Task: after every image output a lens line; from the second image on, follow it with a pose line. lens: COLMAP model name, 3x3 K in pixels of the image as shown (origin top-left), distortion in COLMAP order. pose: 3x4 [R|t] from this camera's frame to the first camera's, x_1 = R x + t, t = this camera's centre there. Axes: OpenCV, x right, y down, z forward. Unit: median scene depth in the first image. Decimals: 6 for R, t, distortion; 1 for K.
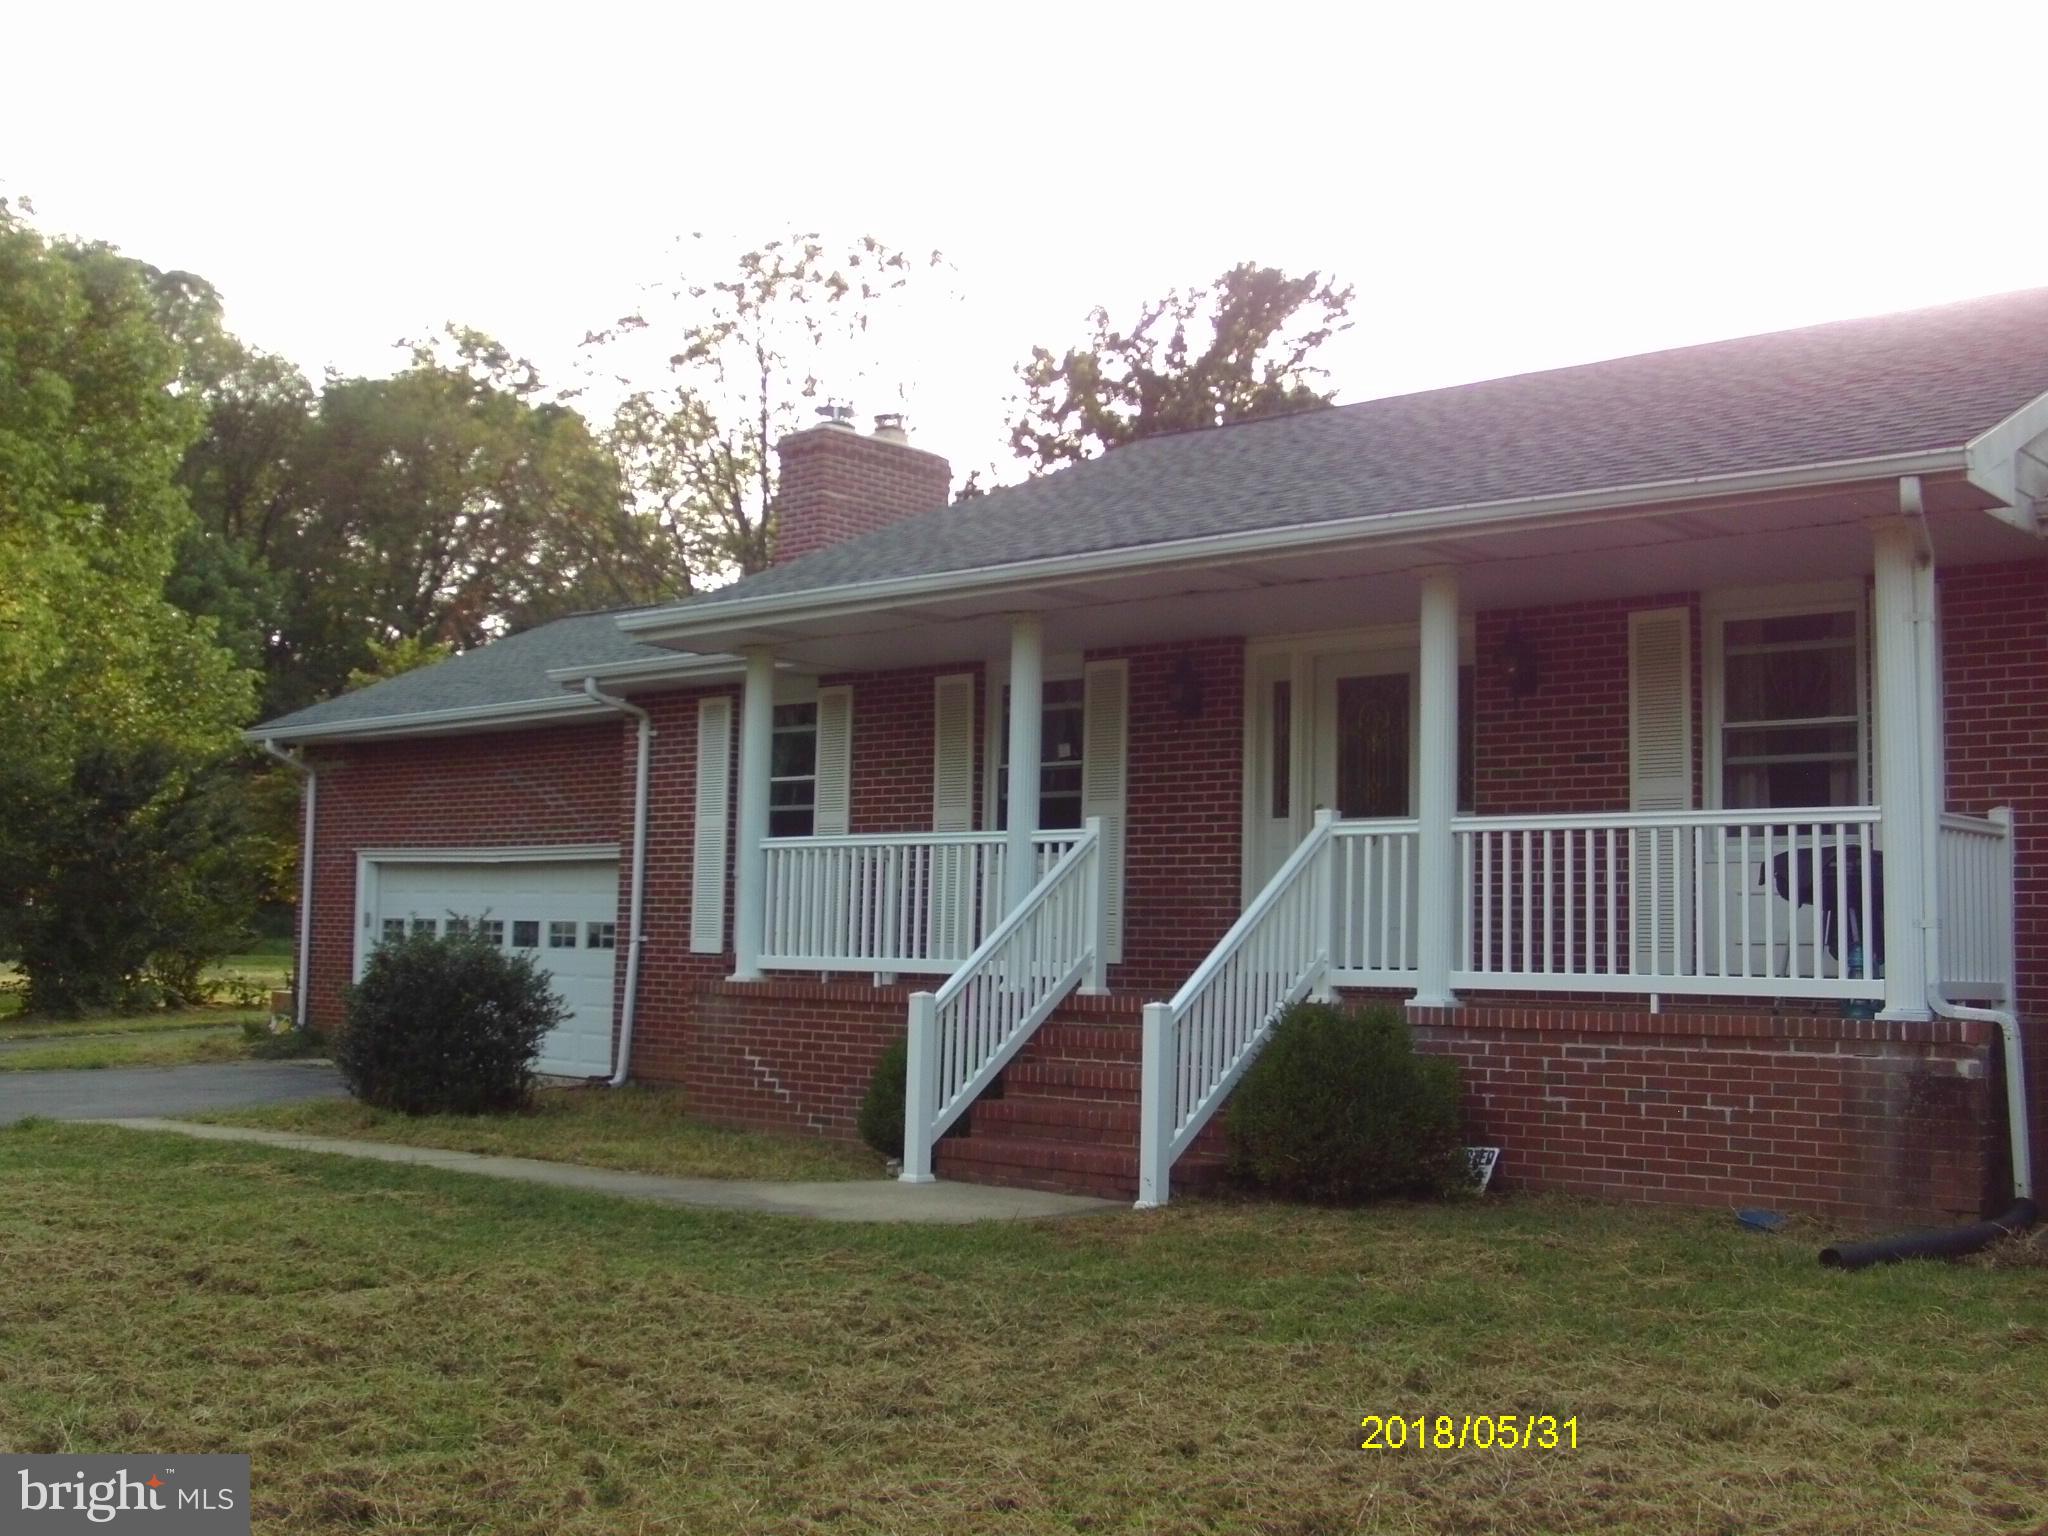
lens RADIAL K [[2274.0, 0, 884.8], [0, 2274.0, 750.1], [0, 0, 1]] dist [-0.167229, 0.133514]
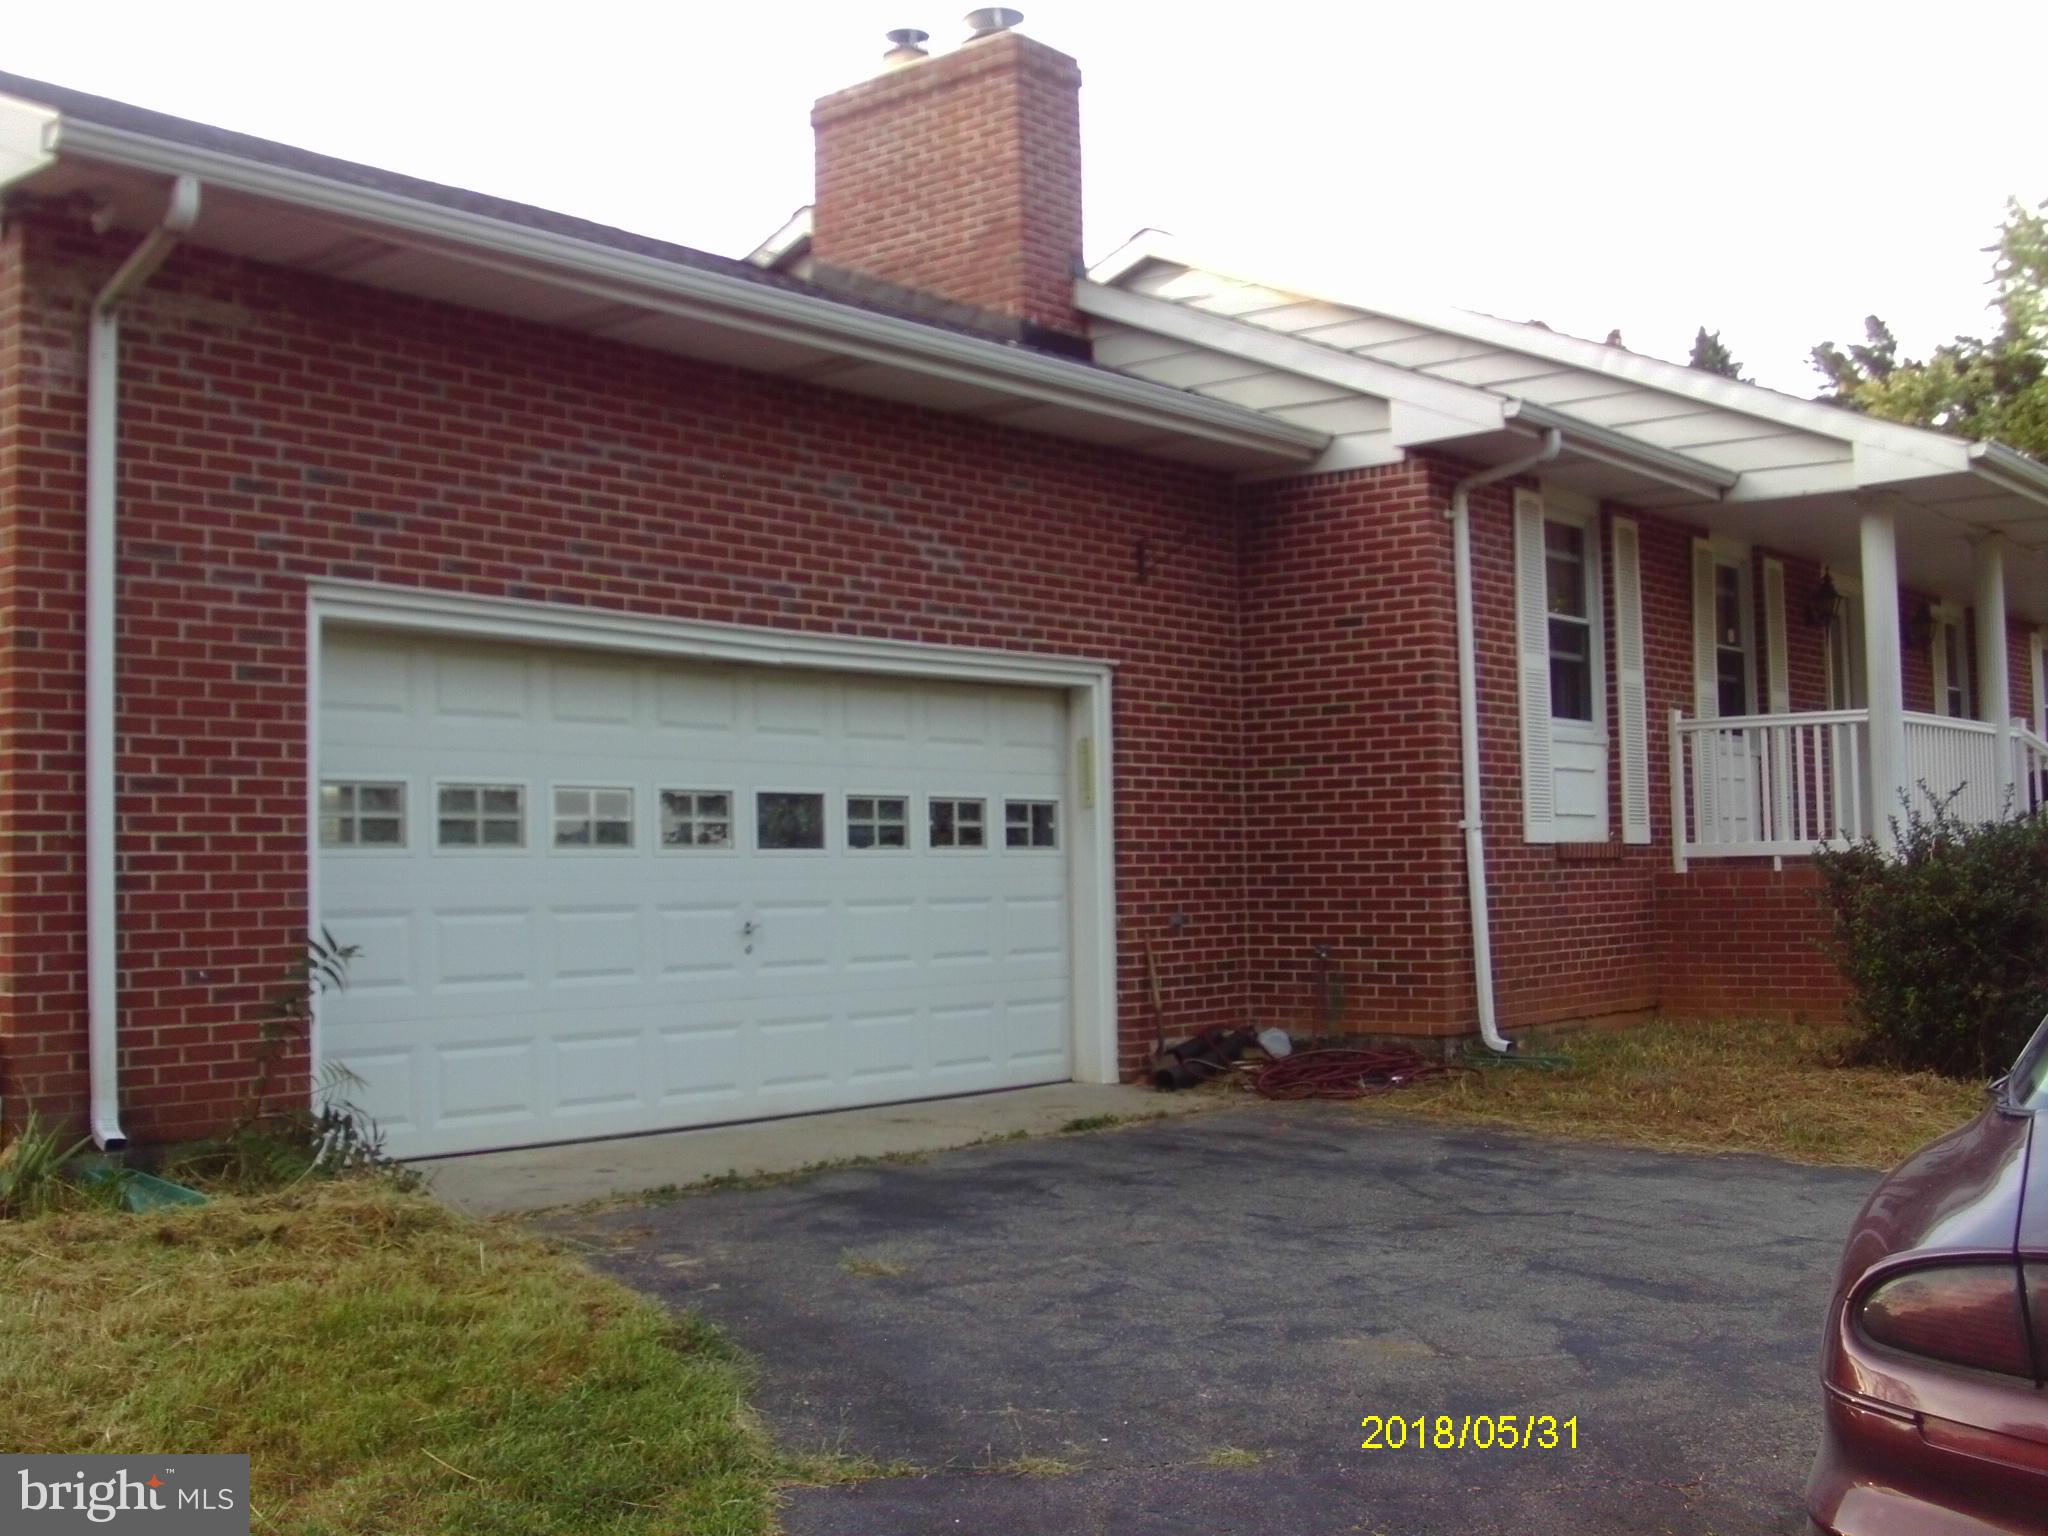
lens RADIAL K [[2276.9, 0, 885.3], [0, 2276.9, 753.9], [0, 0, 1]] dist [-0.177104, 0.153085]
pose [[-0.063308, 0.026510, 0.997642, -0.963569], [-0.079124, 0.996367, -0.031497, 0.123368], [-0.994853, -0.080931, -0.060980, 1.542708]]
